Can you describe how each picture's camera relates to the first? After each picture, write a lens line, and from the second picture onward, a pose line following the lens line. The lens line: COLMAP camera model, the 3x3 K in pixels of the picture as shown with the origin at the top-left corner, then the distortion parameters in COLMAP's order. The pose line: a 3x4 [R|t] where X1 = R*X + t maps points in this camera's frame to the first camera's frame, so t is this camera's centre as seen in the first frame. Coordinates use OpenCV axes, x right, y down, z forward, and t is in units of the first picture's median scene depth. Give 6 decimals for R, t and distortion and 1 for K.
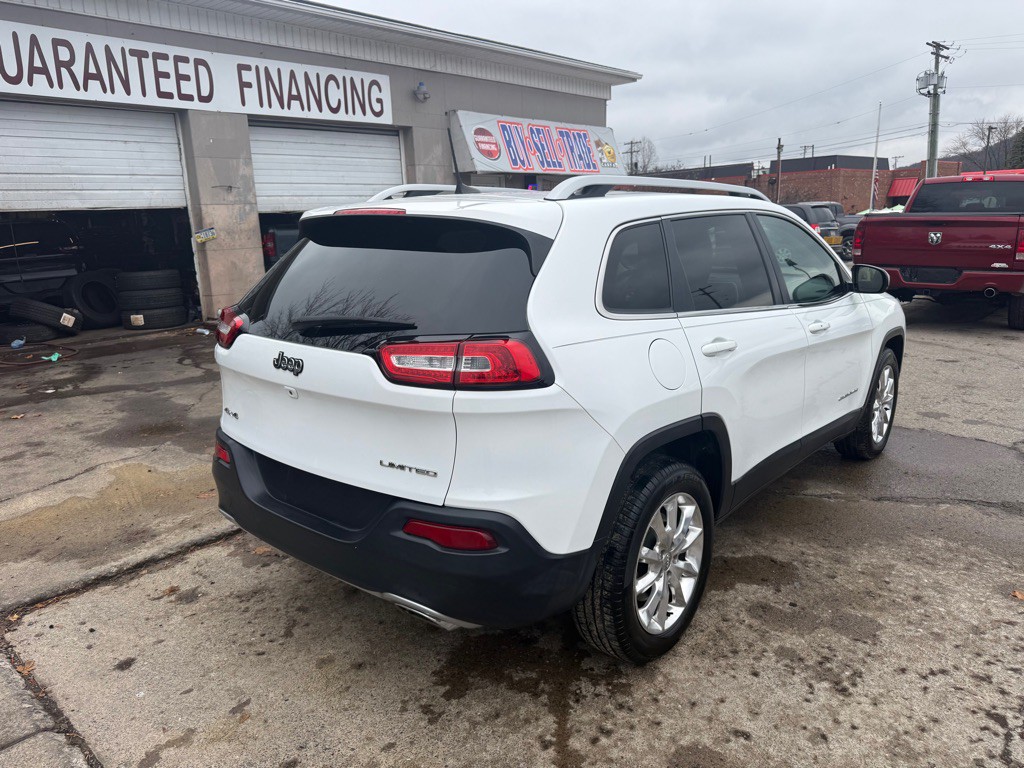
lens RADIAL K [[721.7, 0, 518.5], [0, 721.7, 381.4], [0, 0, 1]] dist [0.020124, -0.024332]
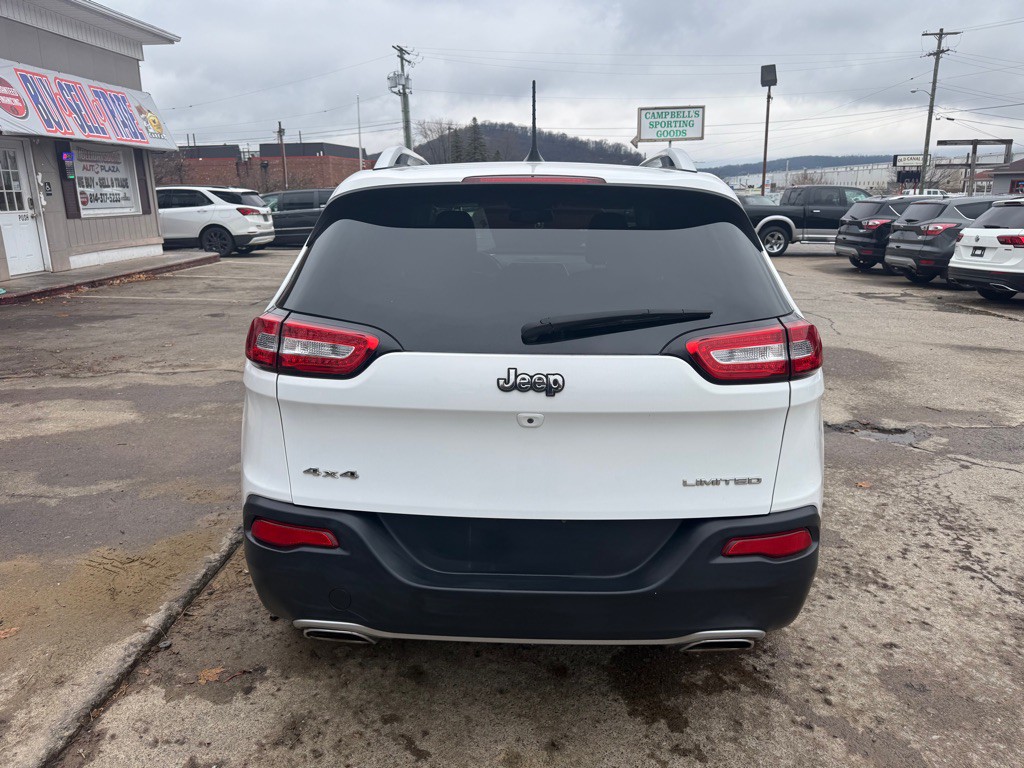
lens RADIAL K [[720.7, 0, 512.0], [0, 720.7, 384.0], [0, 0, 1]] dist [0.002704, -0.002571]
pose [[0.783097, -0.137494, 0.606509, -0.196903], [0.122272, 0.990258, 0.066616, -0.018825], [-0.609760, 0.021992, 0.792281, 0.109287]]
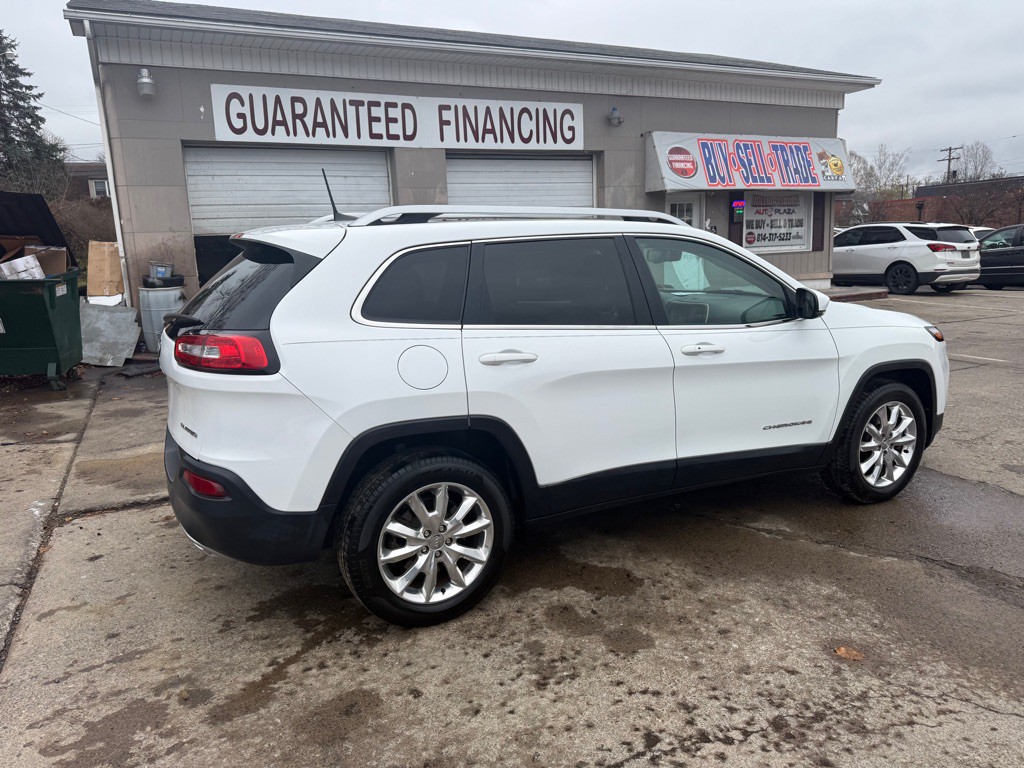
lens RADIAL K [[721.6, 0, 512.0], [0, 721.6, 384.0], [0, 0, 1]] dist [0.022066, -0.024086]
pose [[0.924037, 0.071307, -0.375595, 0.205573], [-0.079131, 0.996849, -0.005425, -0.000658], [0.374025, 0.034734, 0.926768, -0.003779]]
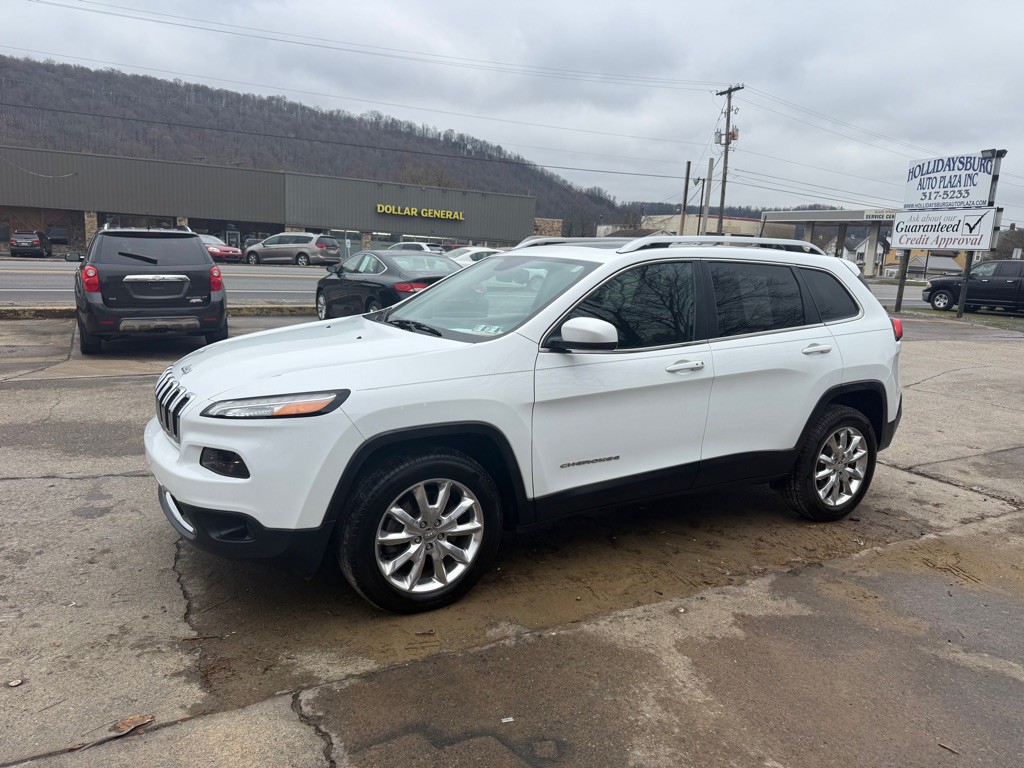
lens RADIAL K [[727.0, 0, 509.6], [0, 727.0, 399.5], [0, 0, 1]] dist [0.039136, -0.049194]
pose [[-0.939124, -0.090042, 0.331571, -0.040895], [0.050572, 0.918311, 0.392616, -0.202673], [-0.339837, 0.385483, -0.857854, 0.891672]]
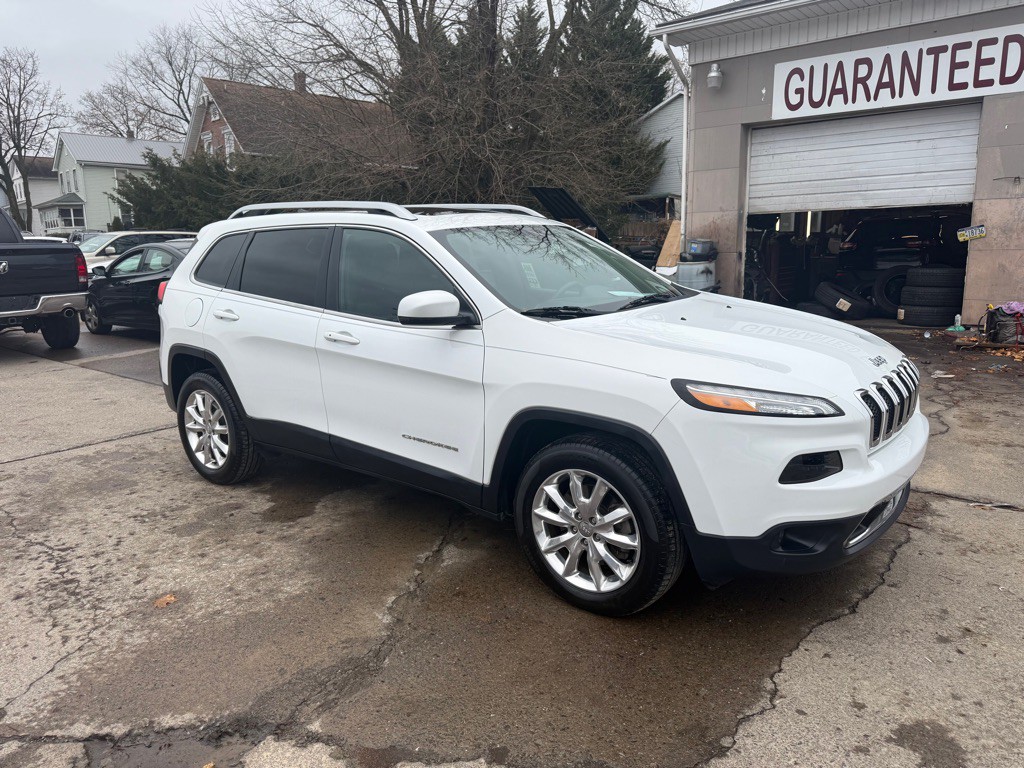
lens RADIAL K [[727.6, 0, 518.7], [0, 727.6, 392.1], [0, 0, 1]] dist [0.010309, -0.008882]
pose [[0.049954, 0.230967, -0.971678, 0.548110], [-0.204011, 0.954740, 0.216453, -0.104727], [0.977693, 0.187421, 0.094813, 0.439451]]
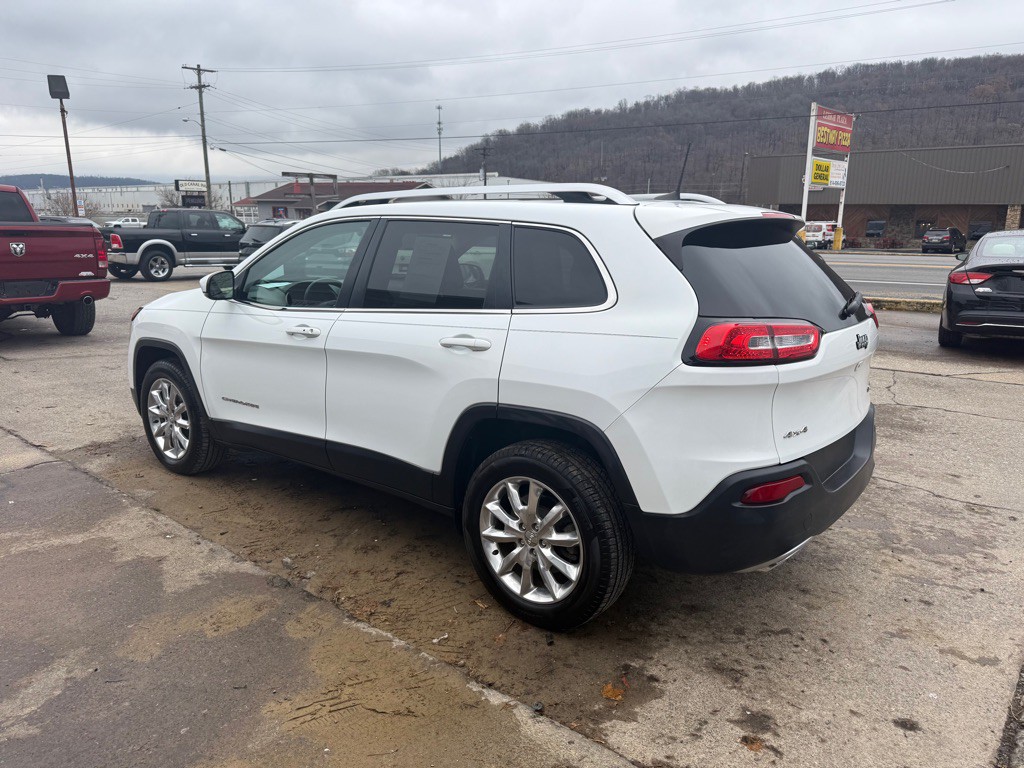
lens RADIAL K [[716.9, 0, 510.1], [0, 716.9, 391.8], [0, 0, 1]] dist [0.040367, -0.050258]
pose [[-0.025650, -0.209873, 0.977392, -0.377209], [0.213736, 0.953954, 0.210450, -0.081547], [-0.976555, 0.214302, 0.020388, 0.395730]]
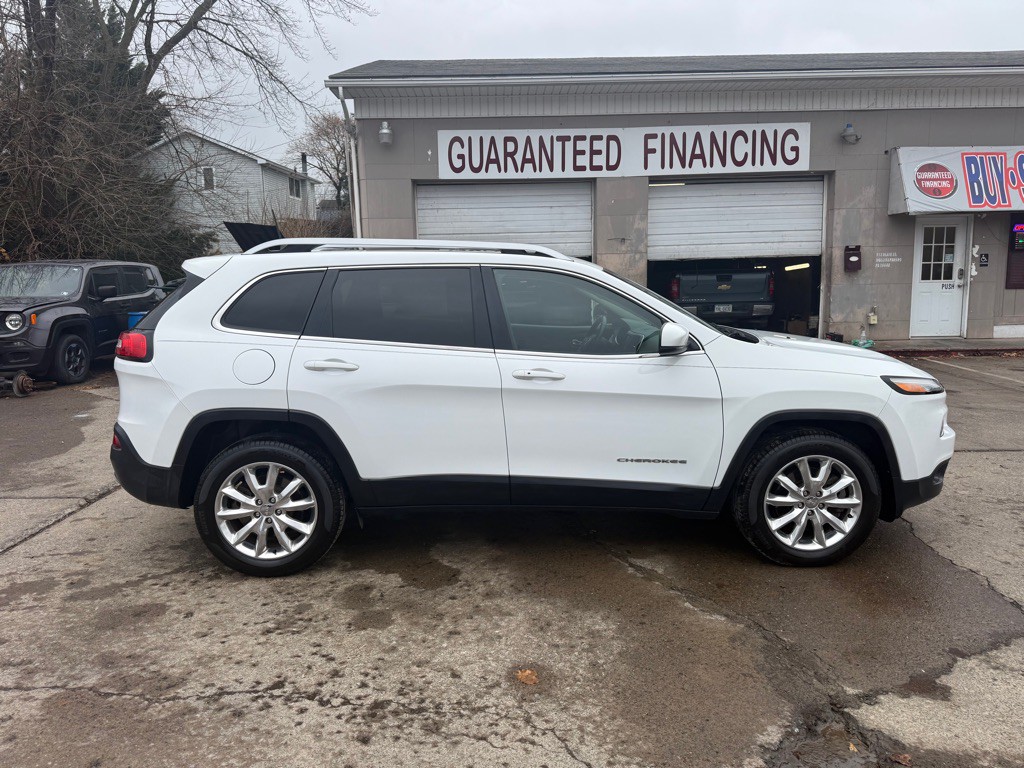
lens RADIAL K [[716.9, 0, 510.1], [0, 716.9, 391.8], [0, 0, 1]] dist [0.040367, -0.050258]
pose [[0.666884, 0.137555, -0.732355, 0.429448], [-0.171171, 0.984811, 0.029104, -0.027878], [0.725235, 0.105949, 0.680300, 0.104330]]
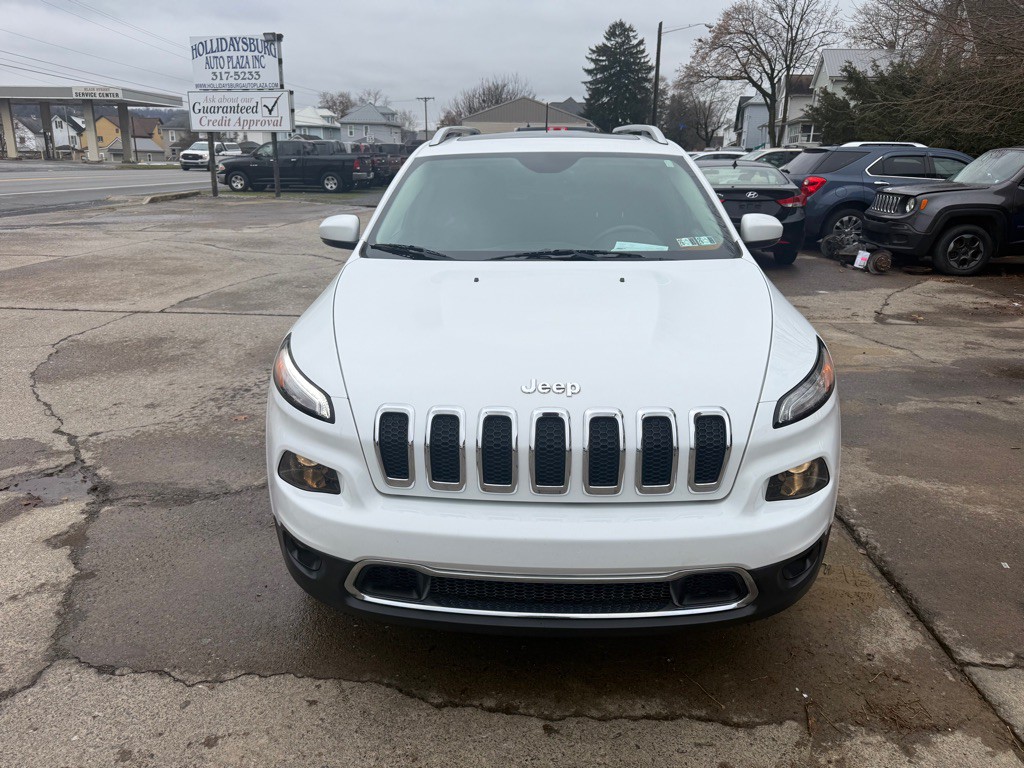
lens RADIAL K [[727.6, 0, 518.7], [0, 727.6, 392.1], [0, 0, 1]] dist [0.010309, -0.008882]
pose [[-0.786780, 0.204875, -0.582240, 0.362865], [-0.128128, 0.868547, 0.478759, -0.175736], [0.603788, 0.451279, -0.657105, 0.753933]]
